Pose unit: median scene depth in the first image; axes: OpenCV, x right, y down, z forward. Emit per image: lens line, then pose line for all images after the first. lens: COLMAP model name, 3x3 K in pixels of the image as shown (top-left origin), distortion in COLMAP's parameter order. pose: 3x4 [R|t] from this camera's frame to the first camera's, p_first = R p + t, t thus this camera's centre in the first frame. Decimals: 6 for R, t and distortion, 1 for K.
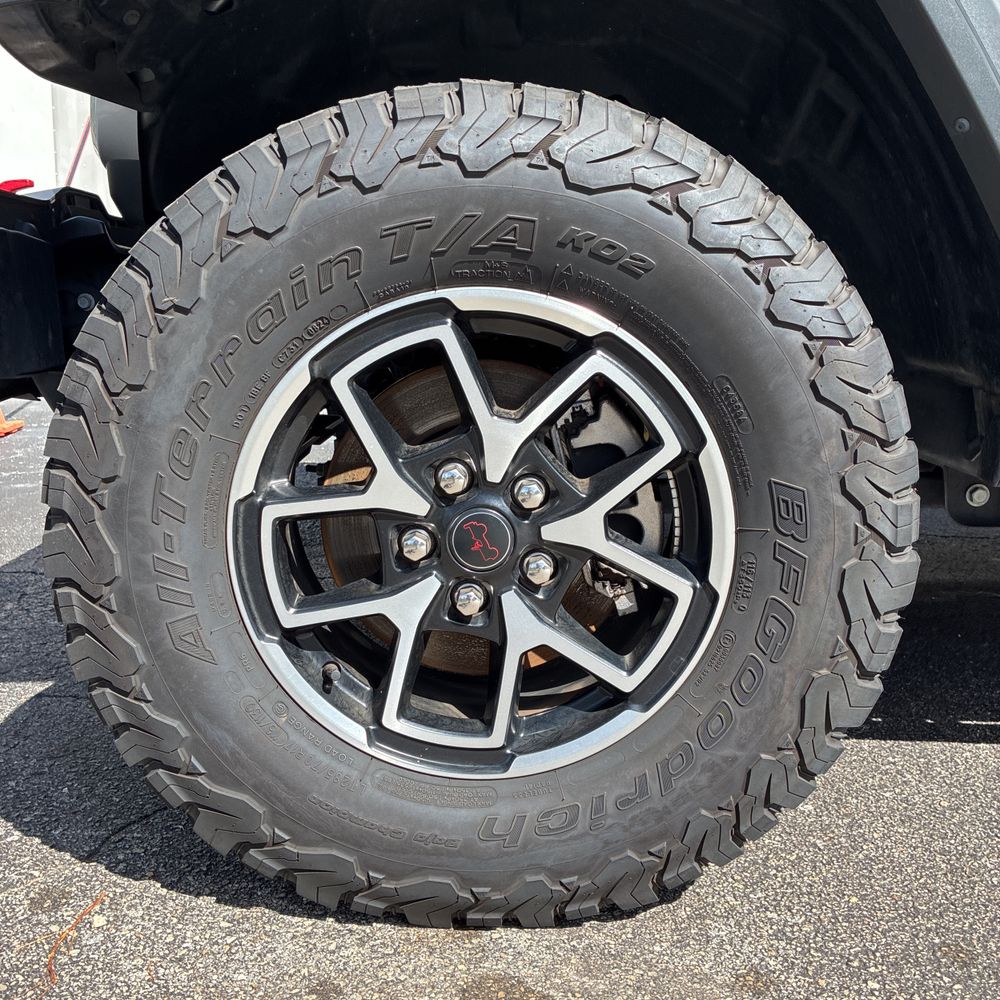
lens RADIAL K [[1019.6, 0, 503.7], [0, 1019.6, 499.4], [0, 0, 1]] dist [0.020561, 0.000000]
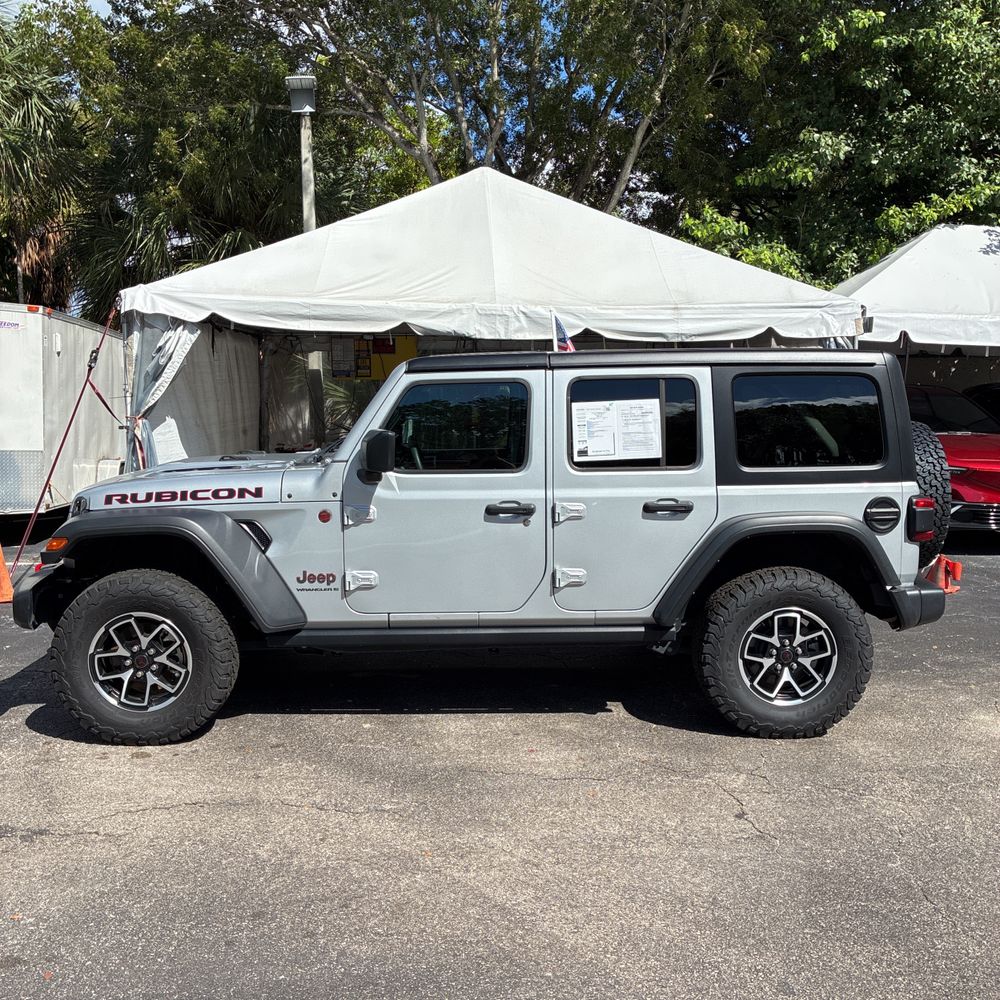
lens RADIAL K [[1019.6, 0, 501.4], [0, 1019.6, 498.6], [0, 0, 1]] dist [0.020561, 0.000000]
pose [[0.999483, -0.006897, 0.031405, 1.553088], [0.009868, 0.995385, -0.095451, -0.251150], [-0.030601, 0.095711, 0.994939, -3.995998]]
